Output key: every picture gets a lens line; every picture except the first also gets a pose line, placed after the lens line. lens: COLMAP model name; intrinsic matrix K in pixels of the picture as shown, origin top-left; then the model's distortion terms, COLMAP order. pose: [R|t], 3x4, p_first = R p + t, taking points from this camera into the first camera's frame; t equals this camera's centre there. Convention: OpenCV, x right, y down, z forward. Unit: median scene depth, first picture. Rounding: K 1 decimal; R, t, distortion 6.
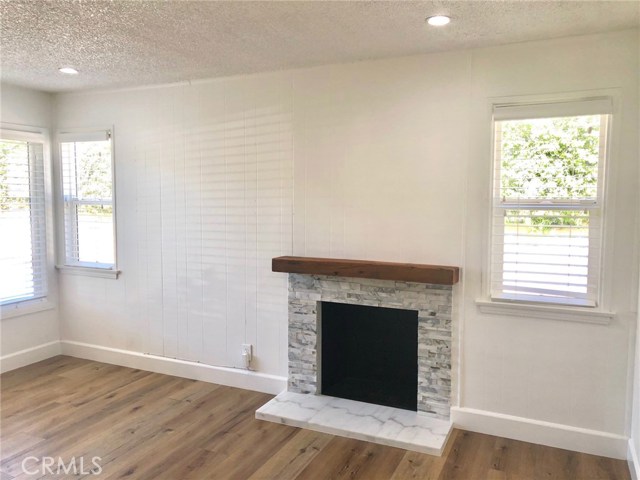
lens RADIAL K [[525.1, 0, 316.8], [0, 525.1, 229.1], [0, 0, 1]] dist [0.043388, -0.052192]
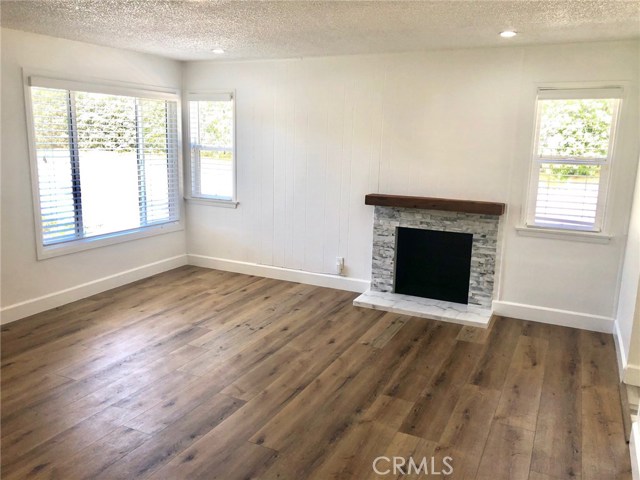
lens RADIAL K [[525.1, 0, 314.0], [0, 525.1, 228.5], [0, 0, 1]] dist [0.043388, -0.052192]
pose [[0.999504, 0.026209, -0.017467, -0.201456], [-0.024216, 0.994084, 0.105882, 0.001344], [0.020139, -0.105407, 0.994225, -0.397852]]
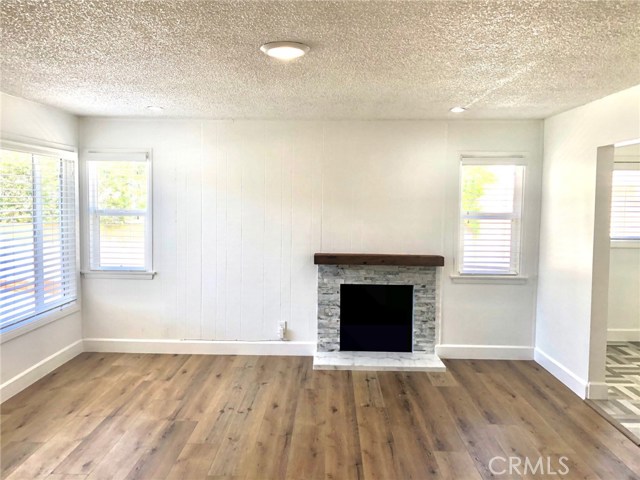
lens RADIAL K [[525.1, 0, 314.7], [0, 525.1, 222.2], [0, 0, 1]] dist [0.043388, -0.052192]
pose [[0.915607, -0.008035, 0.401994, -0.662176], [0.018124, 0.999609, -0.021299, -0.000502], [-0.401665, 0.026787, 0.915395, -0.281287]]
